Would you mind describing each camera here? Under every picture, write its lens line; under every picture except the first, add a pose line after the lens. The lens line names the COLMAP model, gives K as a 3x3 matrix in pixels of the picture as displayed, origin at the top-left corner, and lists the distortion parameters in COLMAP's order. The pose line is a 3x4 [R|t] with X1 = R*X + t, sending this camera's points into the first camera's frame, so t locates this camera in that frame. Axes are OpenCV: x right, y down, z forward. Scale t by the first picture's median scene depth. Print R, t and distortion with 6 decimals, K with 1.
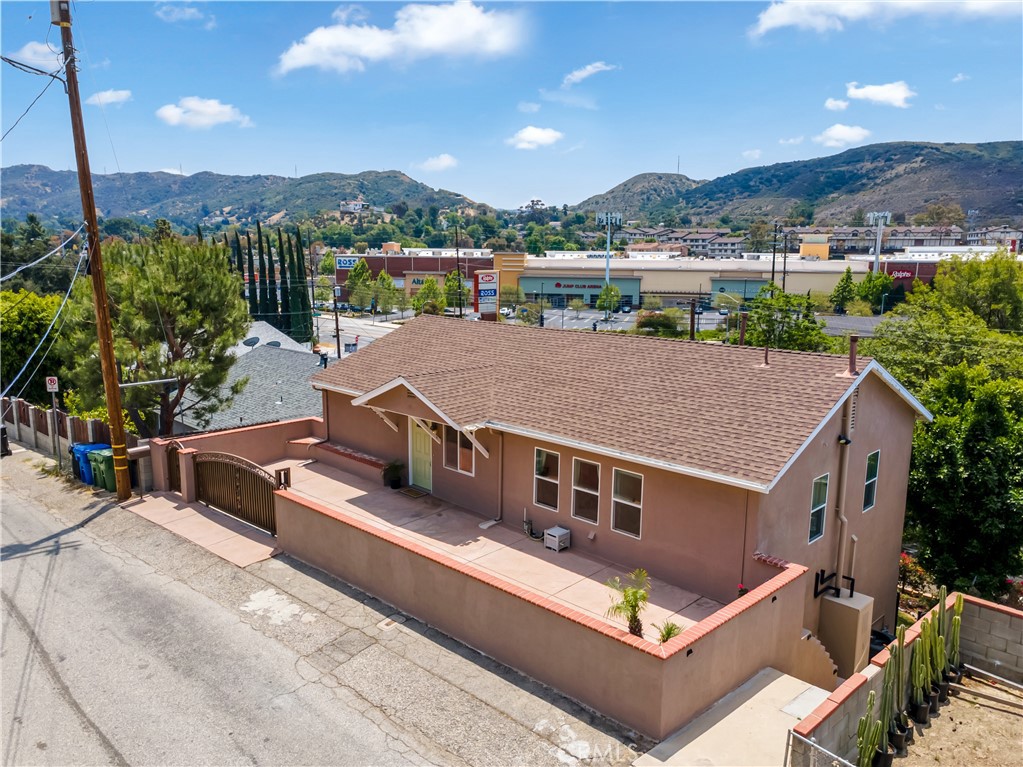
lens RADIAL K [[748.6, 0, 509.0], [0, 748.6, 387.0], [0, 0, 1]] dist [0.008693, 0.061918]
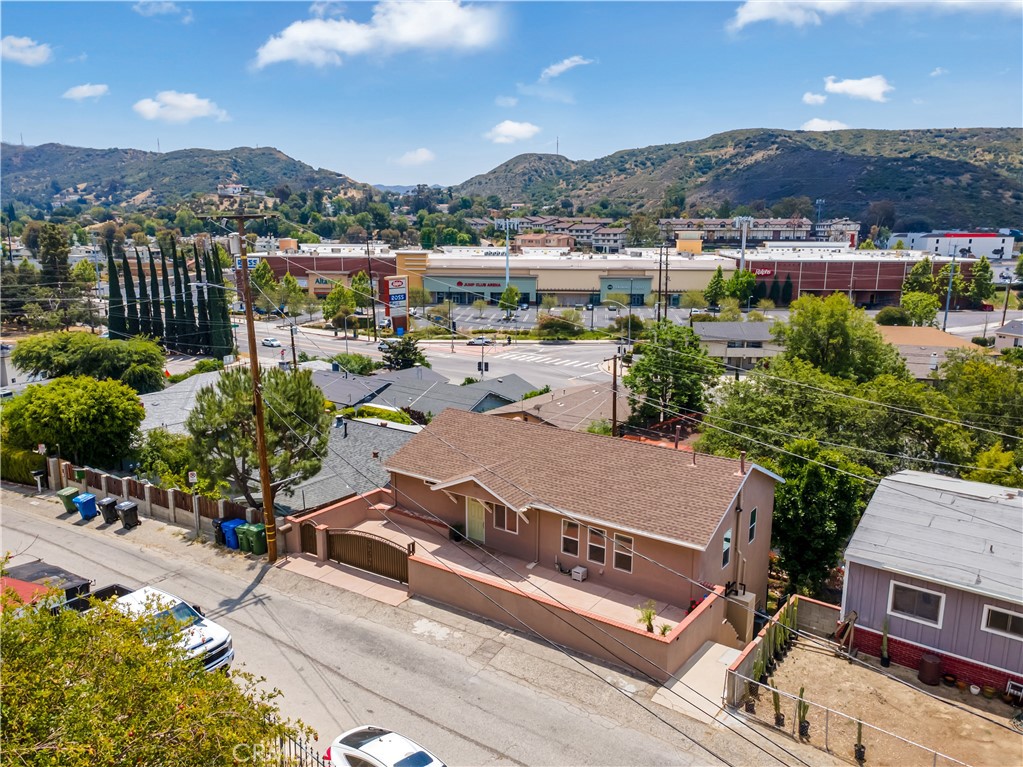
lens RADIAL K [[747.8, 0, 511.5], [0, 747.8, 383.5], [0, 0, 1]] dist [0.038144, -0.001864]
pose [[0.987563, -0.035702, 0.153114, -0.029567], [0.031656, 0.999084, 0.028782, -0.024985], [-0.154001, -0.023577, 0.987789, -0.056861]]
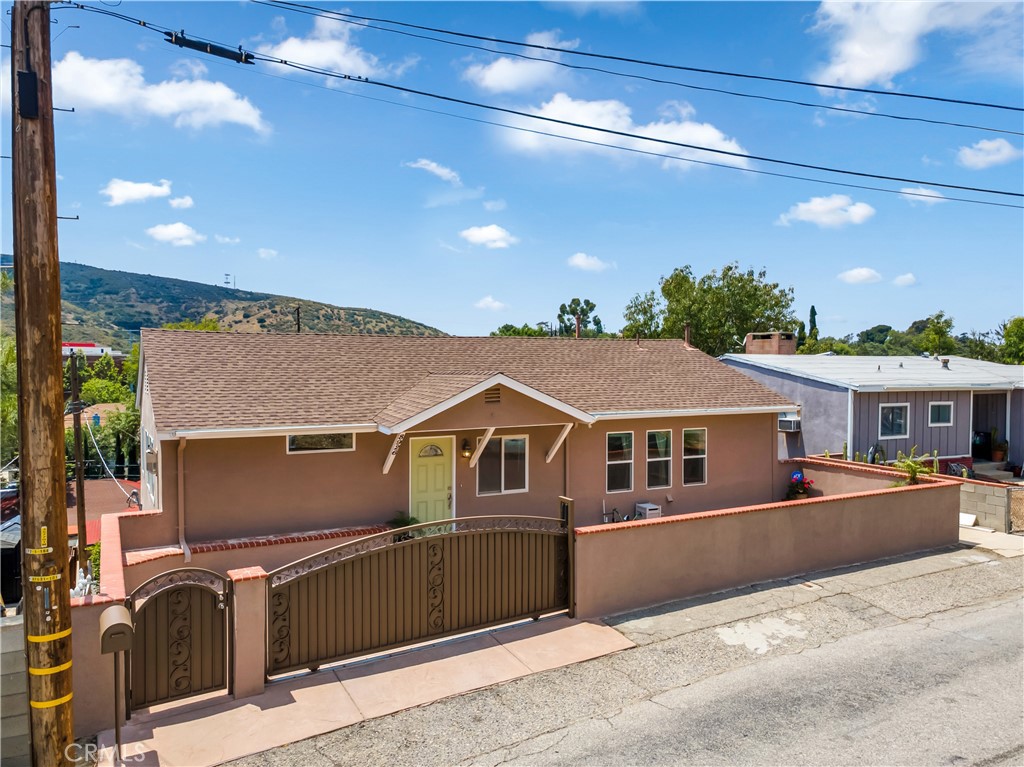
lens RADIAL K [[749.4, 0, 509.5], [0, 749.4, 387.0], [0, 0, 1]] dist [0.008693, 0.061918]
pose [[0.286109, -0.041150, 0.957313, -0.086359], [0.169716, 0.985458, -0.008363, 0.000815], [-0.943047, 0.164864, 0.288932, 0.076618]]
